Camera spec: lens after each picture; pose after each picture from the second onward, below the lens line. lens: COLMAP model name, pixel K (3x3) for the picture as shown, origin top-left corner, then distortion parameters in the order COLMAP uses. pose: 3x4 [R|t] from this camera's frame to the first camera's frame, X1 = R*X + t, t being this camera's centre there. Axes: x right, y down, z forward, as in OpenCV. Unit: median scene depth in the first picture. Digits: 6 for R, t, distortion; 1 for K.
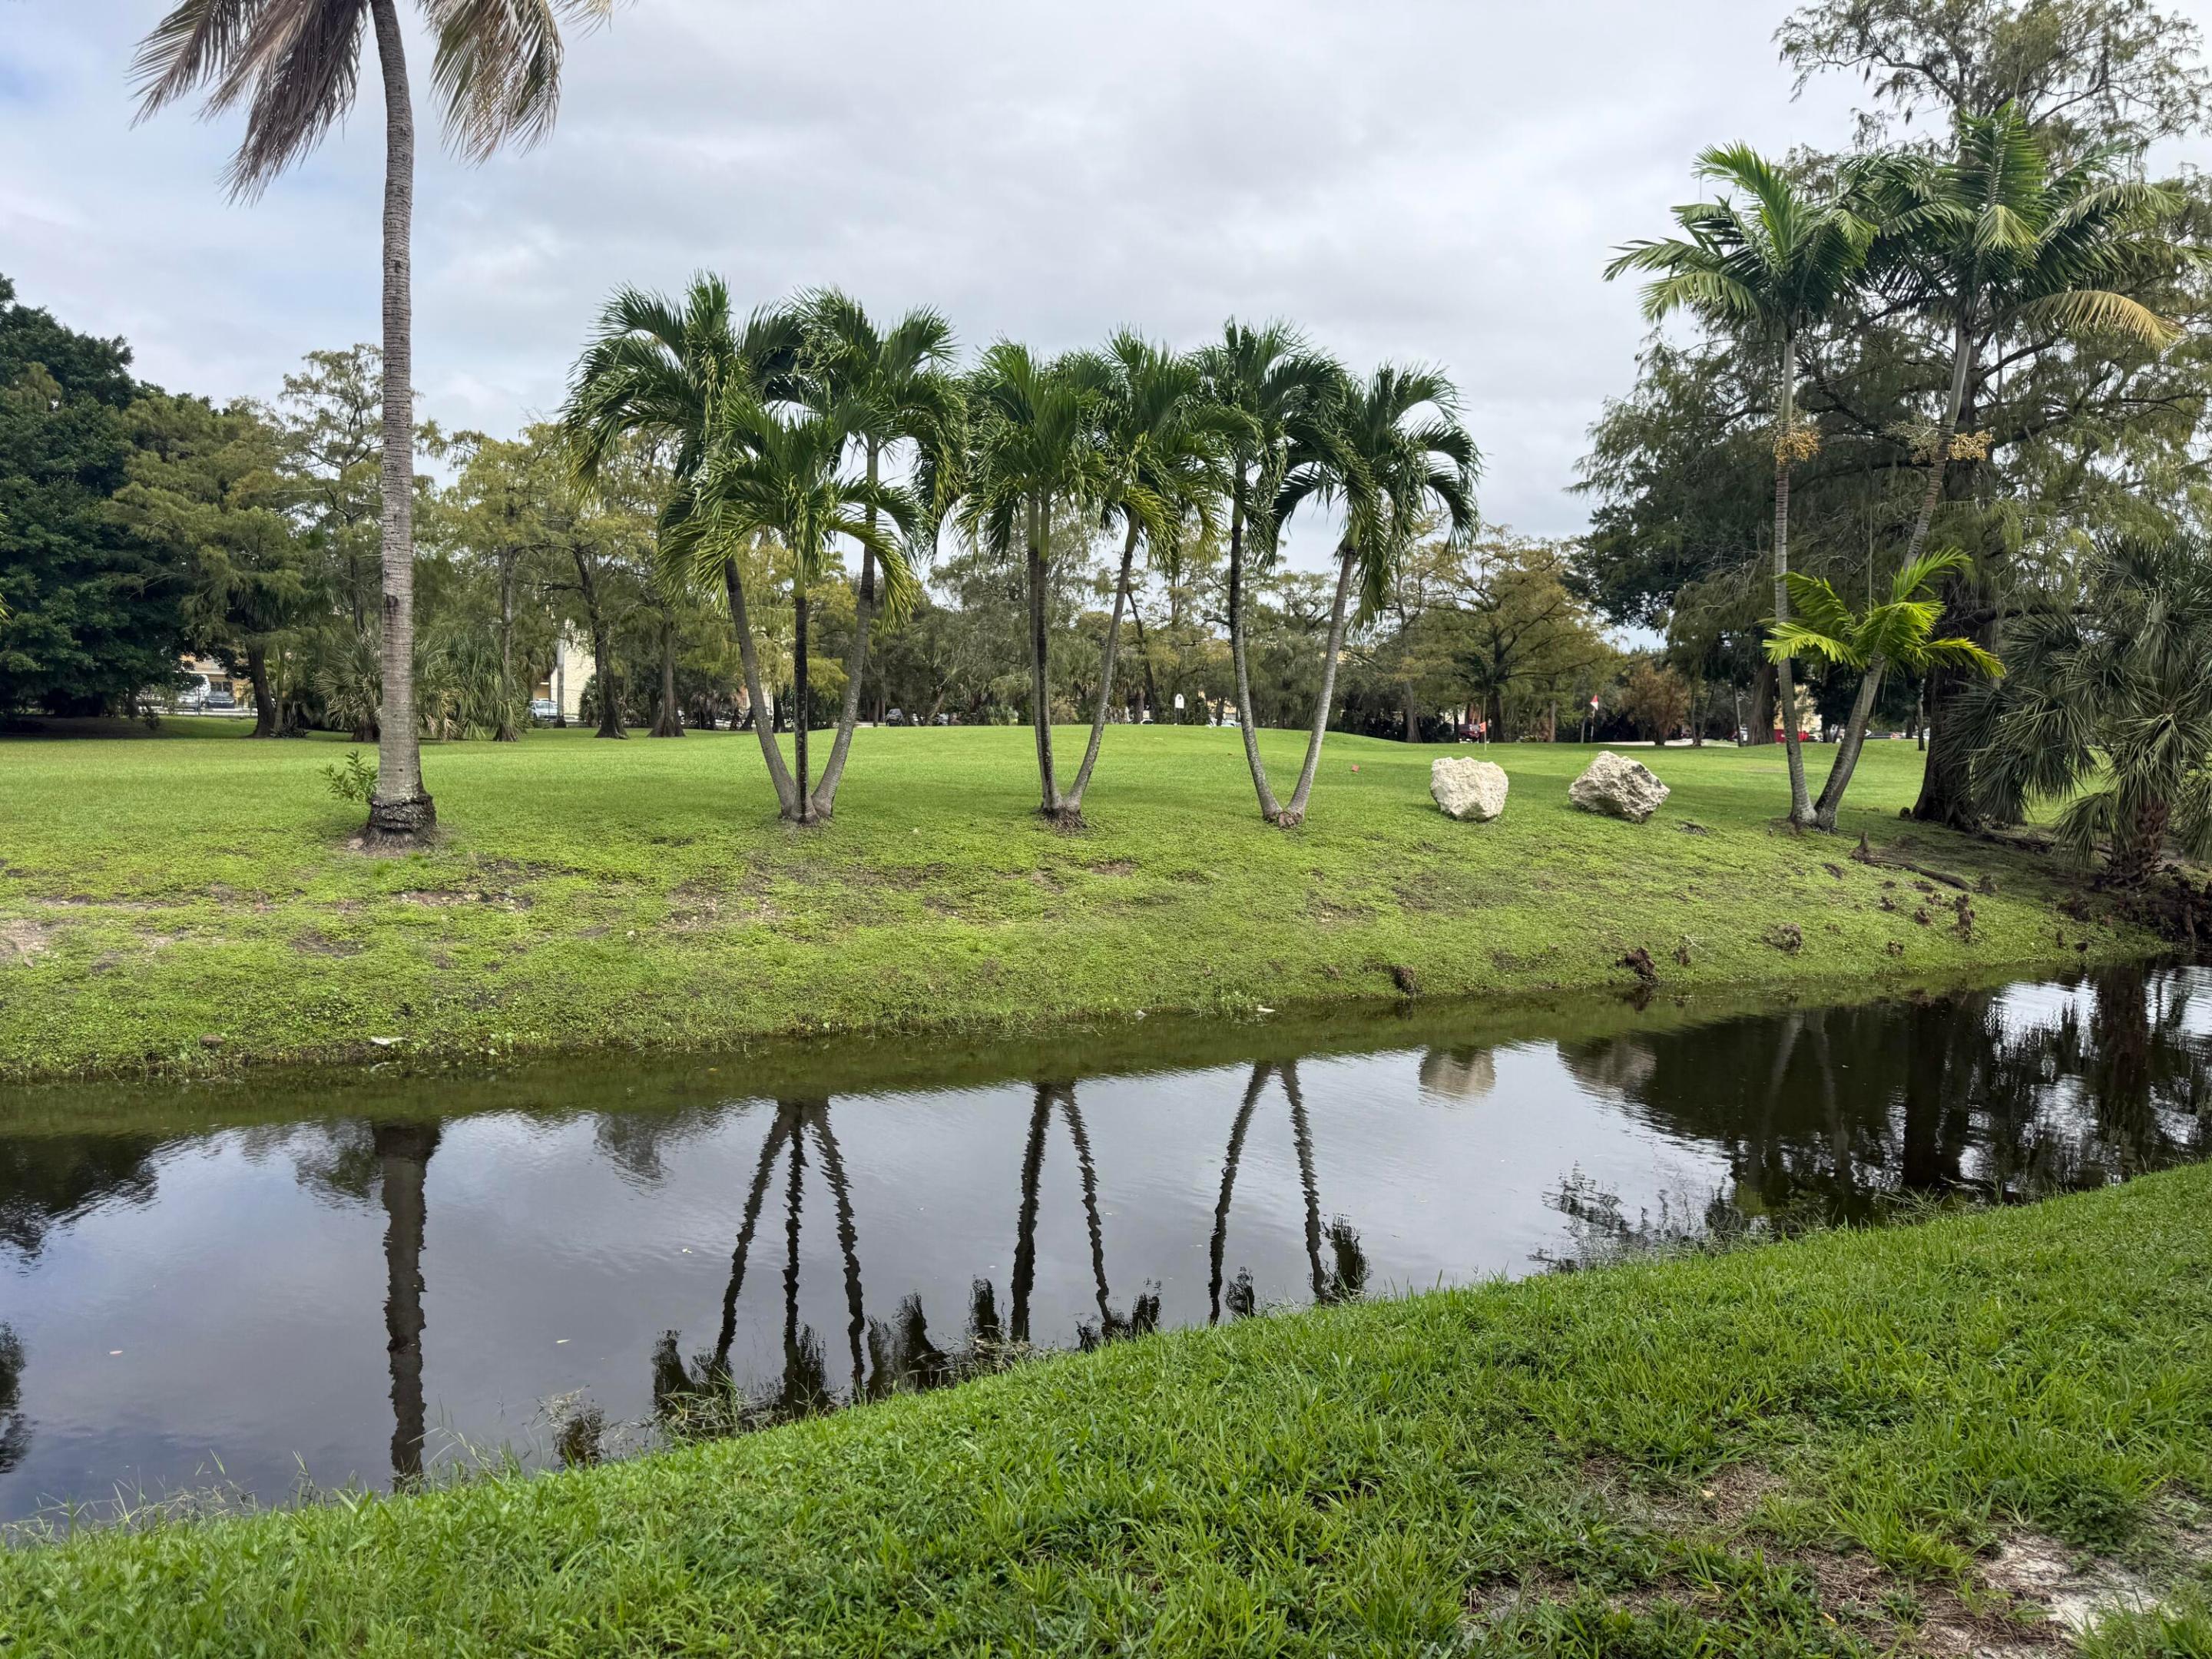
lens RADIAL K [[1553.3, 0, 1120.3], [0, 1553.3, 864.1], [0, 0, 1]] dist [0.100440, -0.119585]
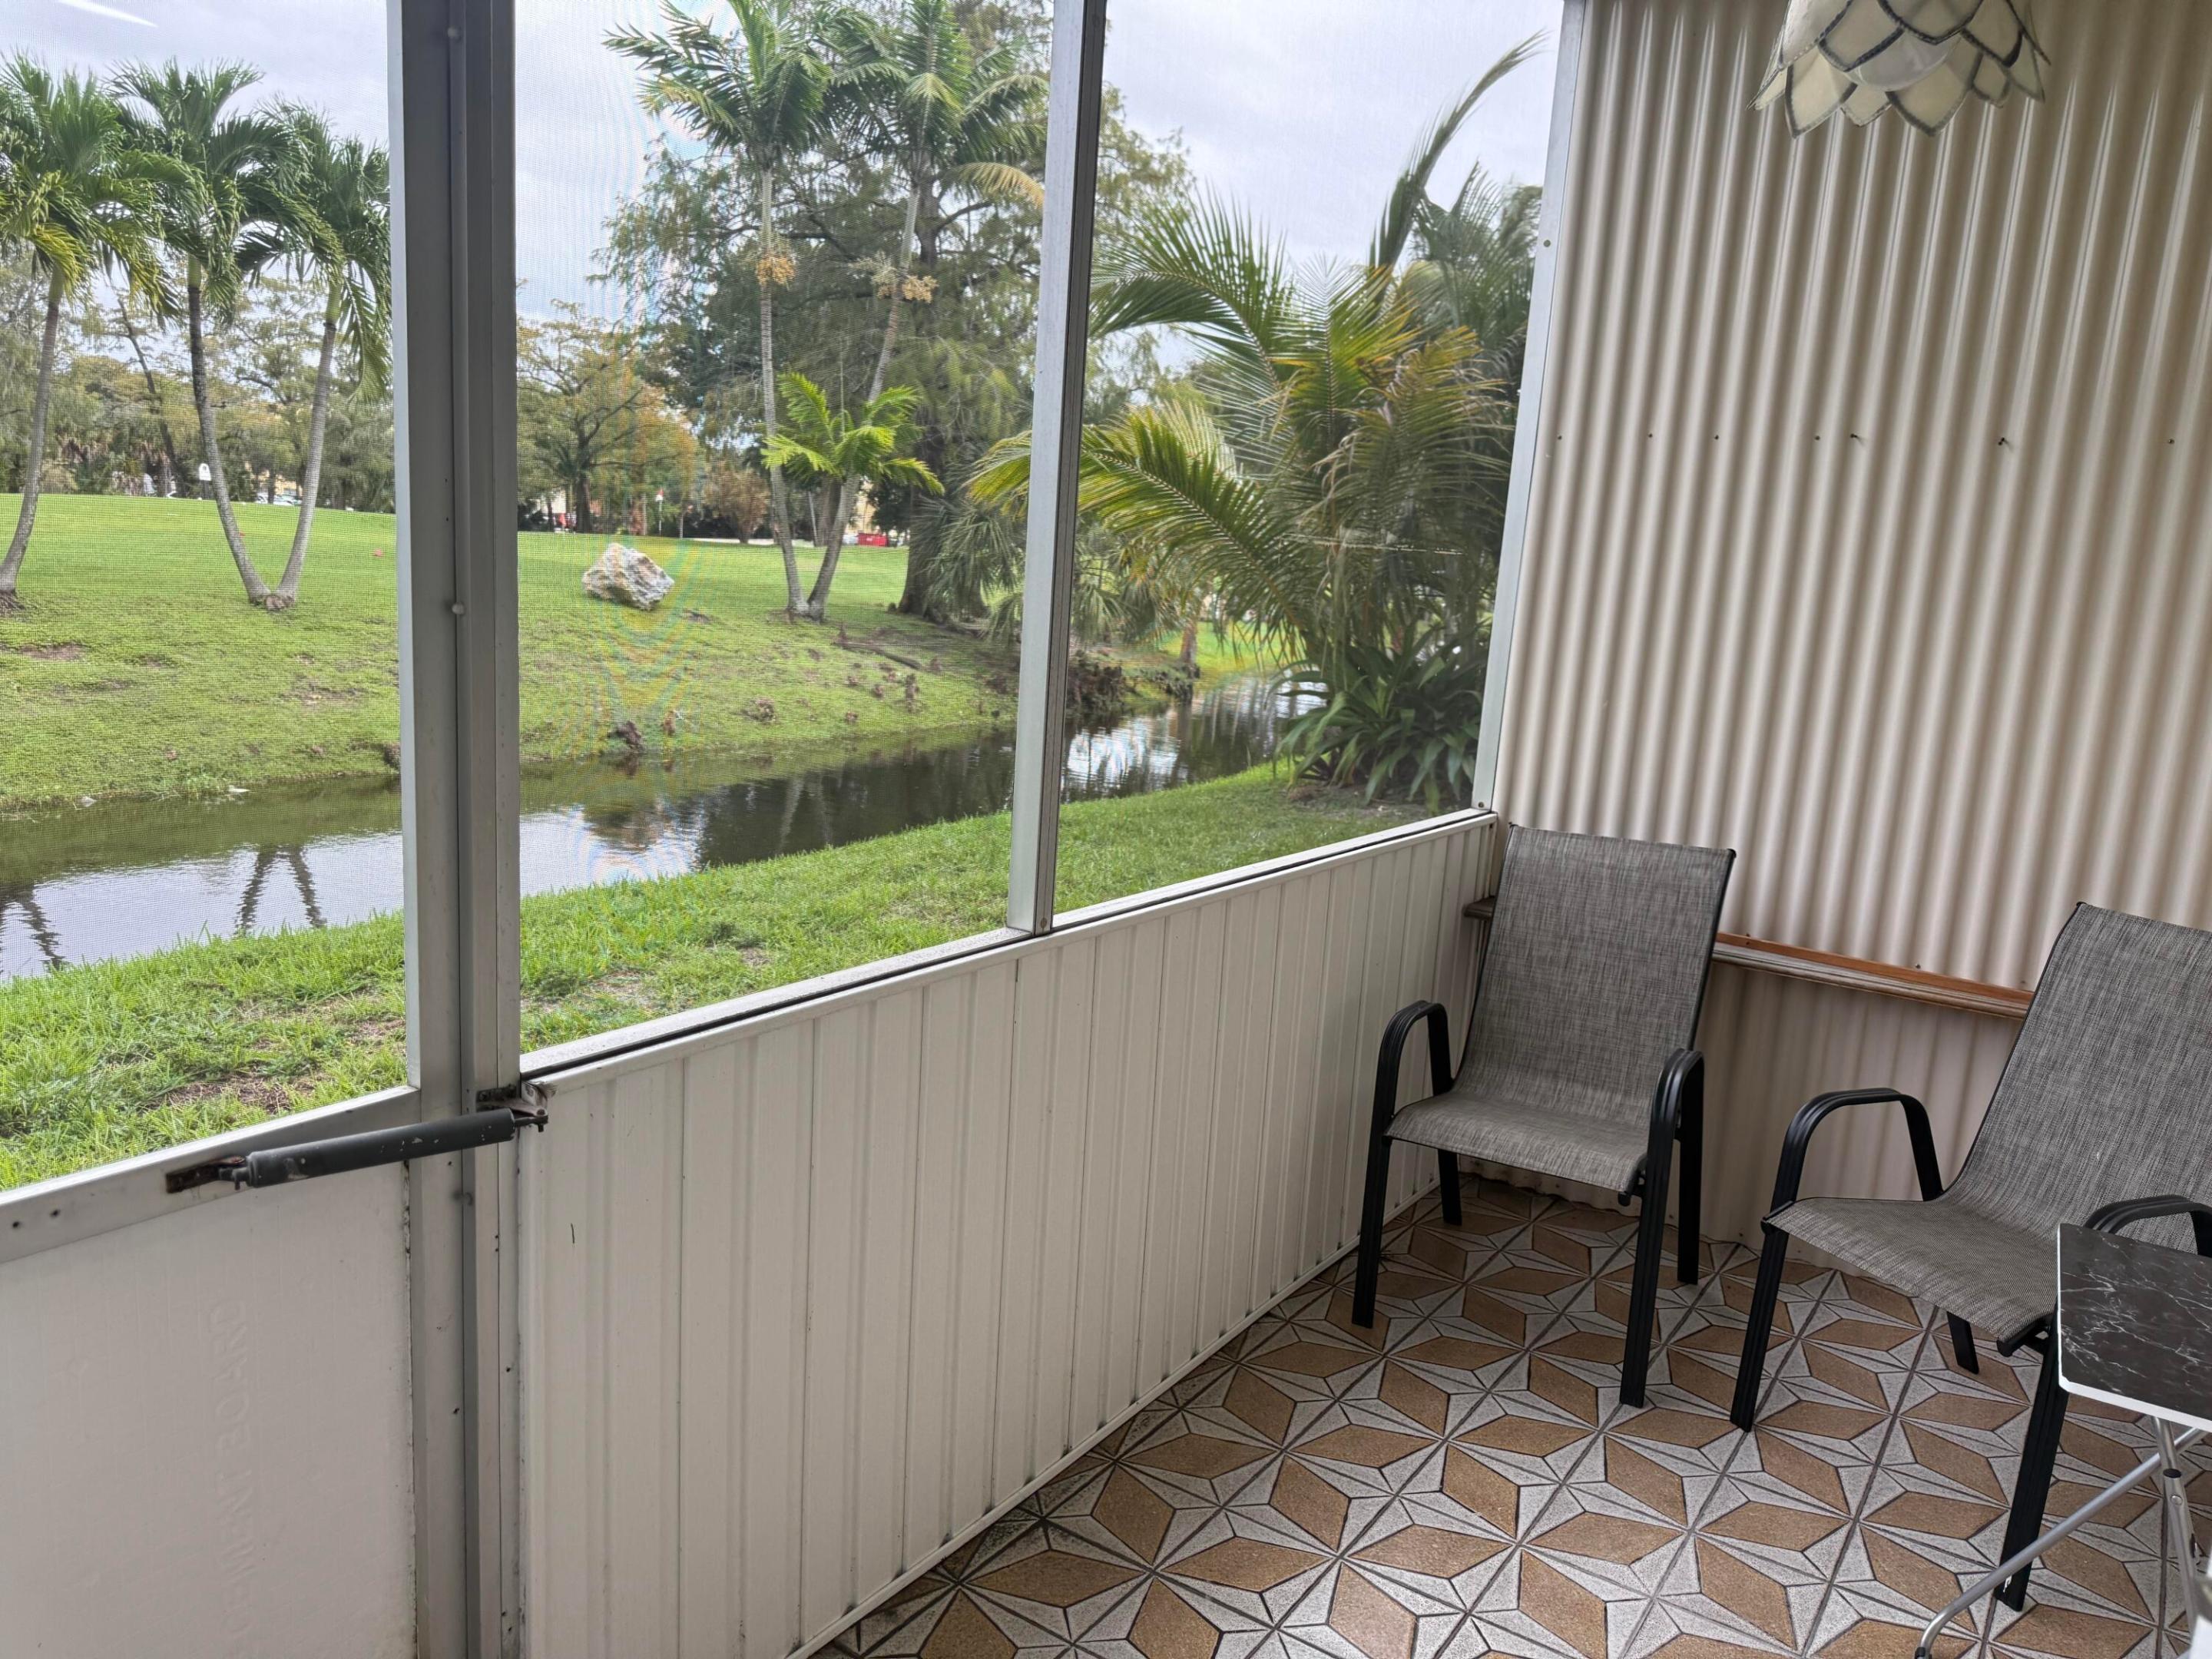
lens RADIAL K [[1553.4, 0, 1086.5], [0, 1553.4, 847.0], [0, 0, 1]] dist [0.114307, -0.178578]
pose [[0.864007, -0.069327, 0.498685, 0.040347], [0.010484, 0.992737, 0.119845, 0.009674], [-0.503371, -0.098318, 0.858458, -0.117891]]
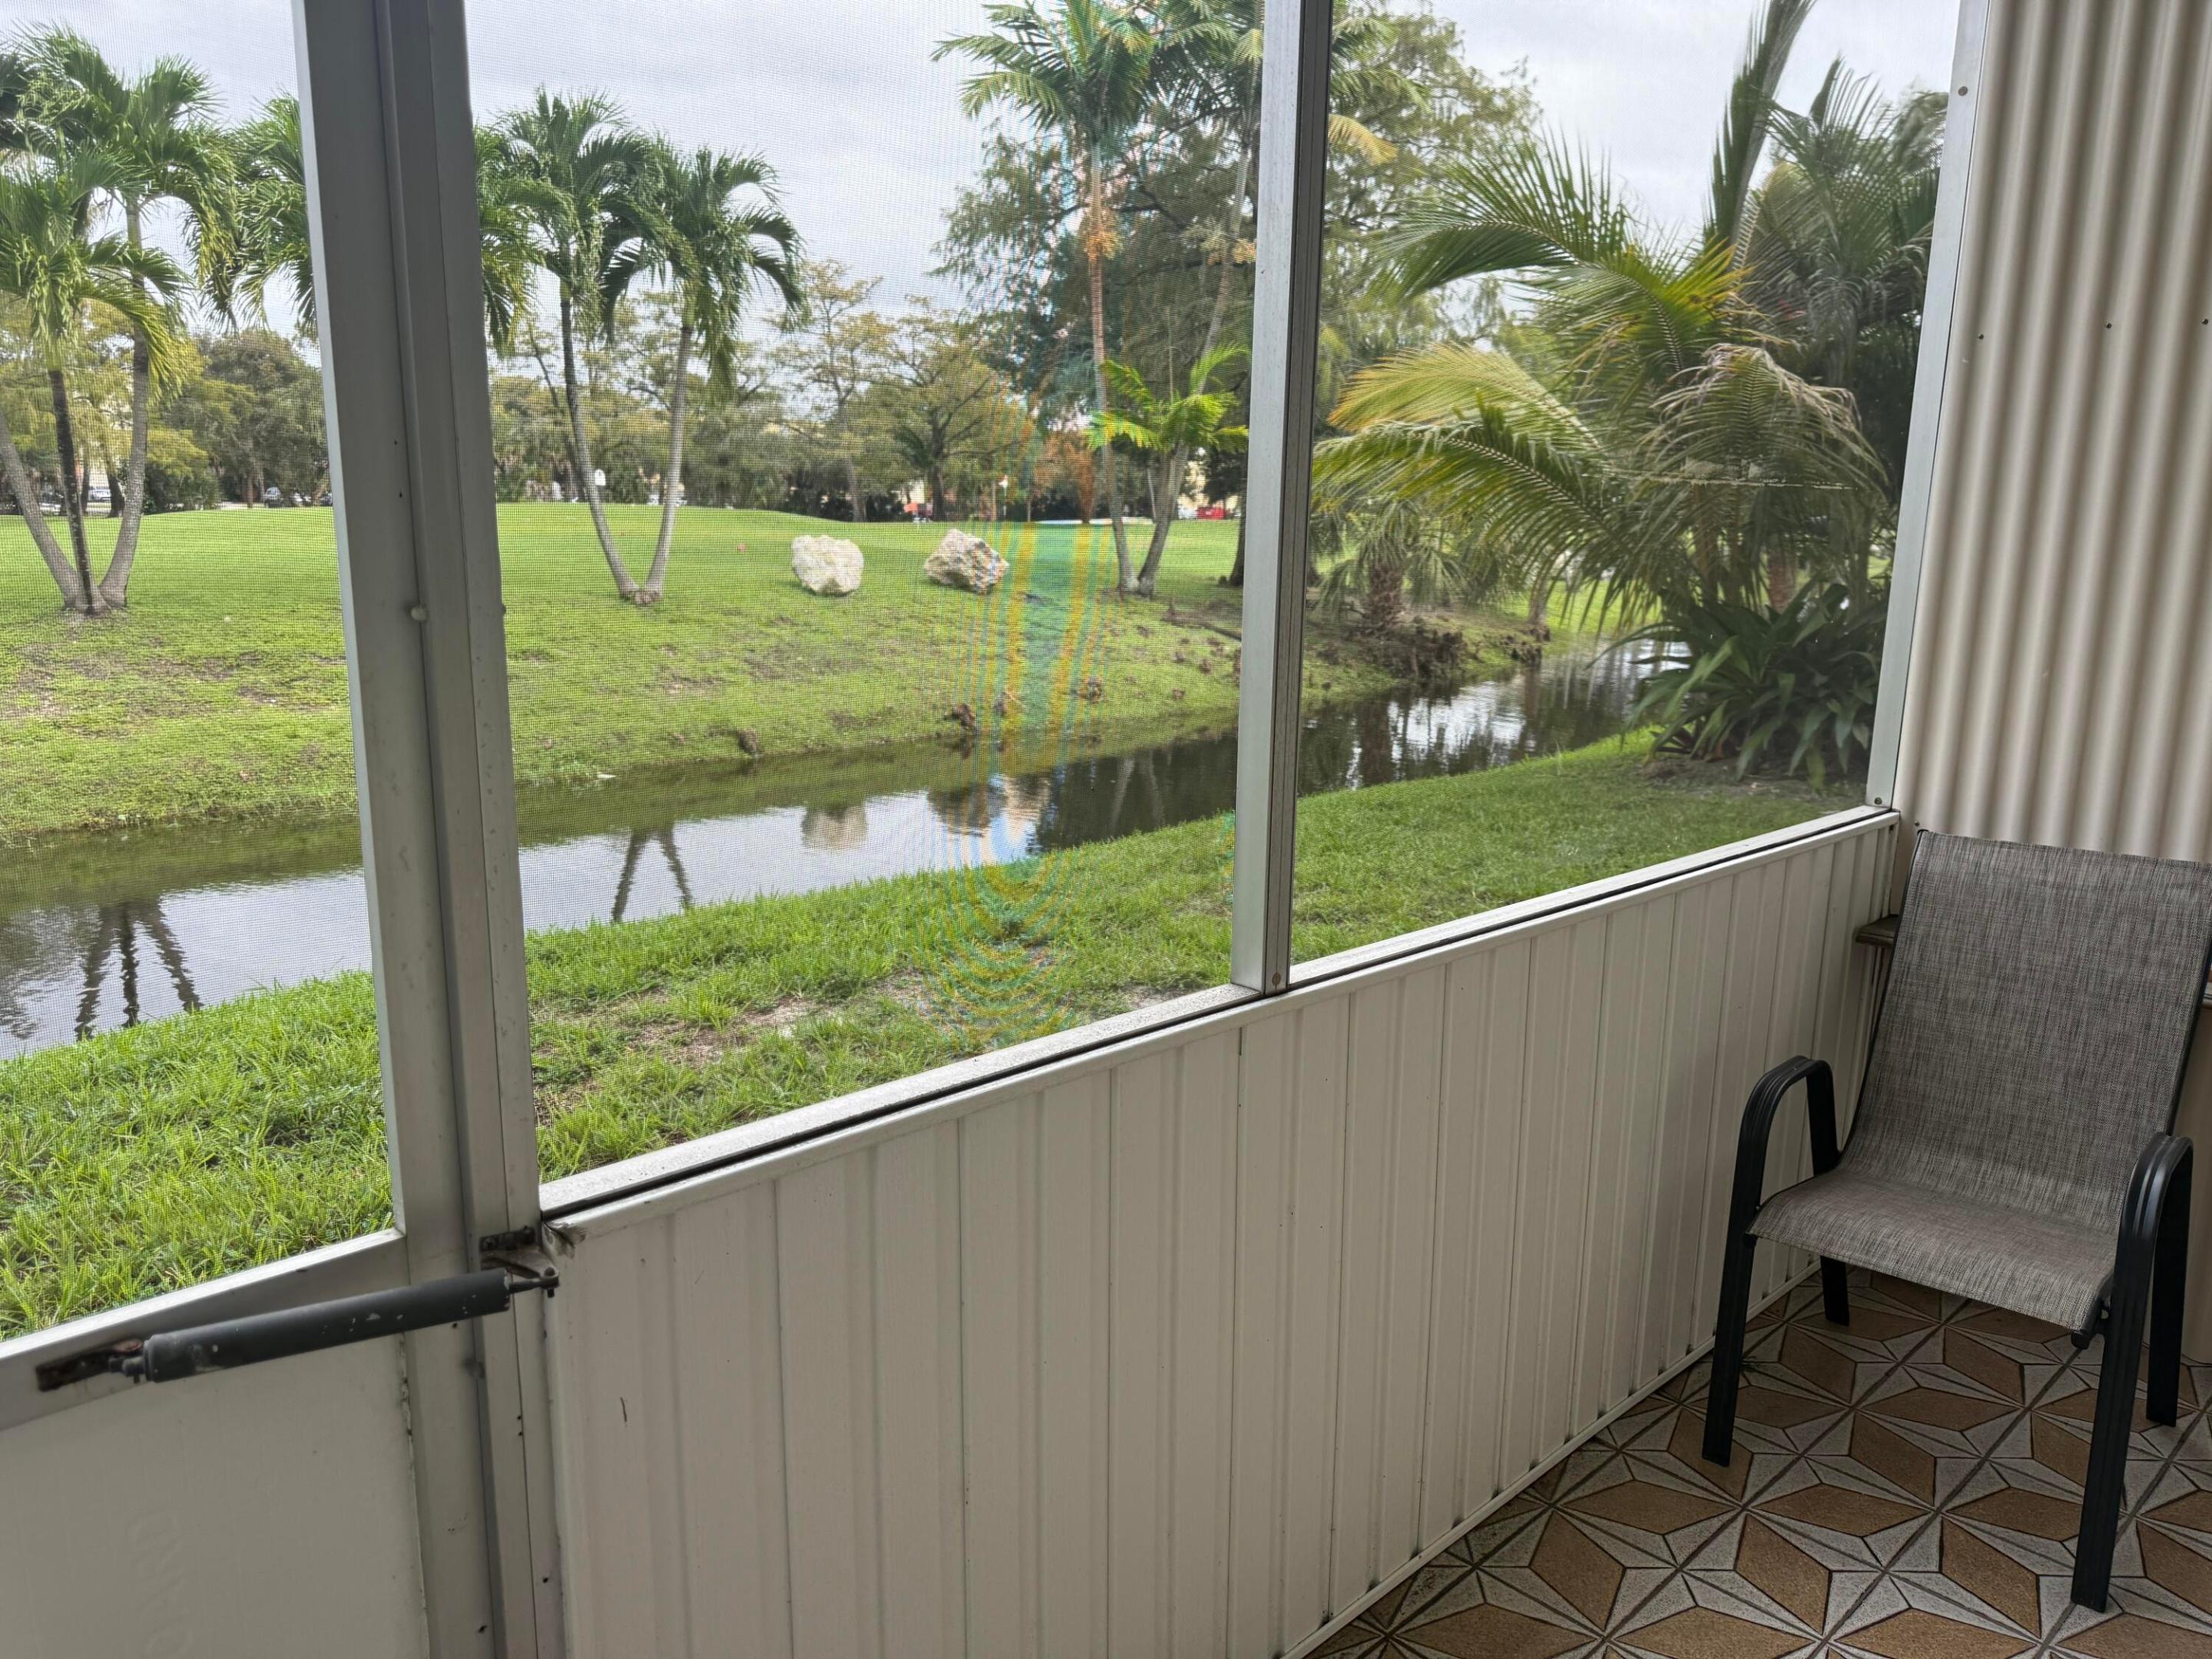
lens RADIAL K [[1563.9, 0, 1113.5], [0, 1563.9, 836.3], [0, 0, 1]] dist [0.089900, -0.115546]
pose [[0.945336, -0.078005, 0.316632, 0.056507], [0.039715, 0.991281, 0.125637, 0.008854], [-0.323672, -0.106194, 0.940191, -0.101040]]
